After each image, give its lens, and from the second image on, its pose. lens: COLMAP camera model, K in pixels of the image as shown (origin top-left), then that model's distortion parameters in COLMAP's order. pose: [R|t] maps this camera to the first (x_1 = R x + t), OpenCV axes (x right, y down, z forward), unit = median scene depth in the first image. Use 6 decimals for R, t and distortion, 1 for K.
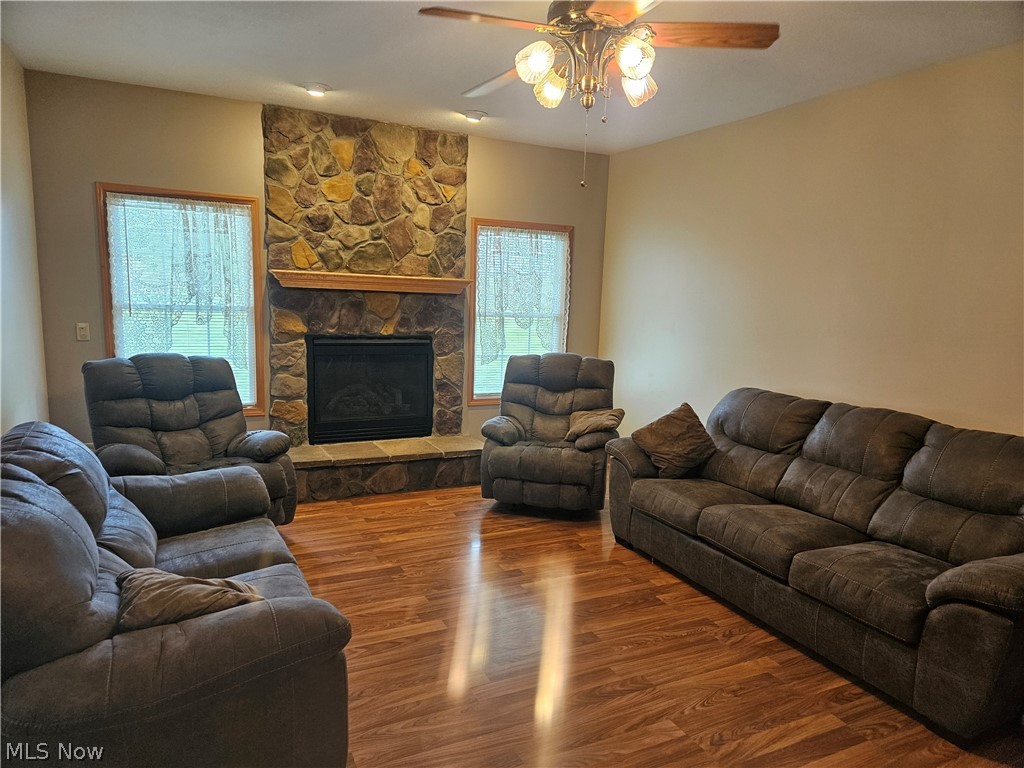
lens RADIAL K [[680.5, 0, 517.1], [0, 680.5, 385.9], [0, 0, 1]] dist [0.068942, -0.049798]
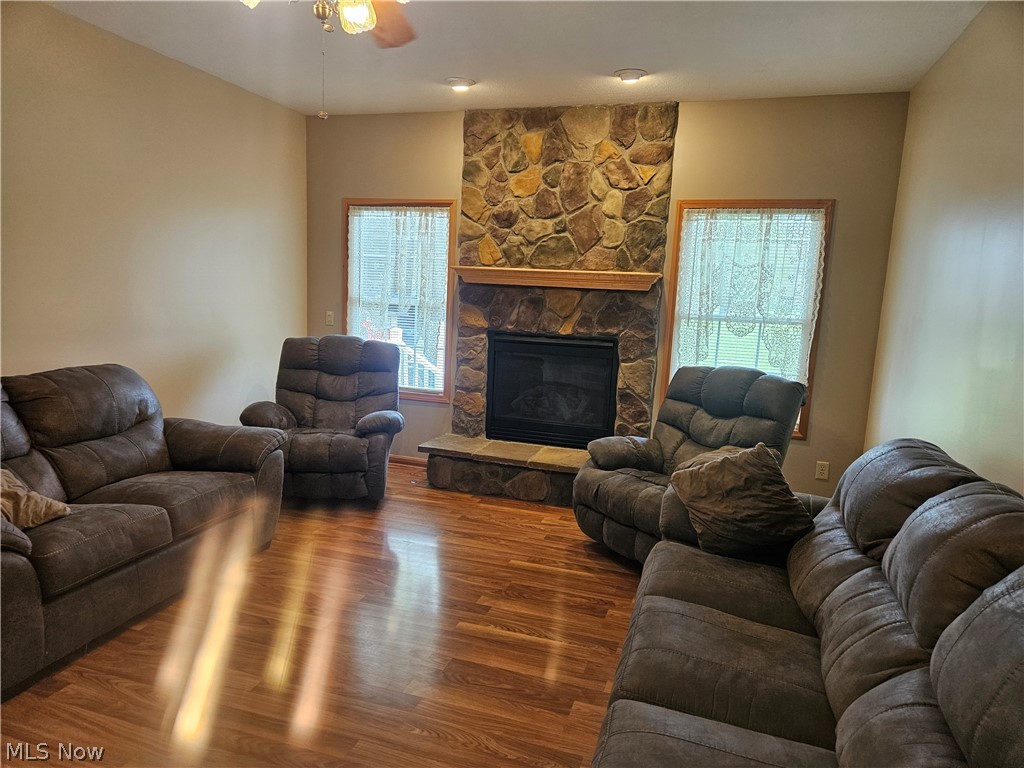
lens RADIAL K [[680.5, 0, 512.7], [0, 680.5, 383.6], [0, 0, 1]] dist [0.068942, -0.049798]
pose [[0.712952, 0.089492, -0.695479, 0.432375], [-0.117389, 0.993058, 0.007444, -0.007027], [0.691317, 0.076334, 0.718508, 0.303519]]
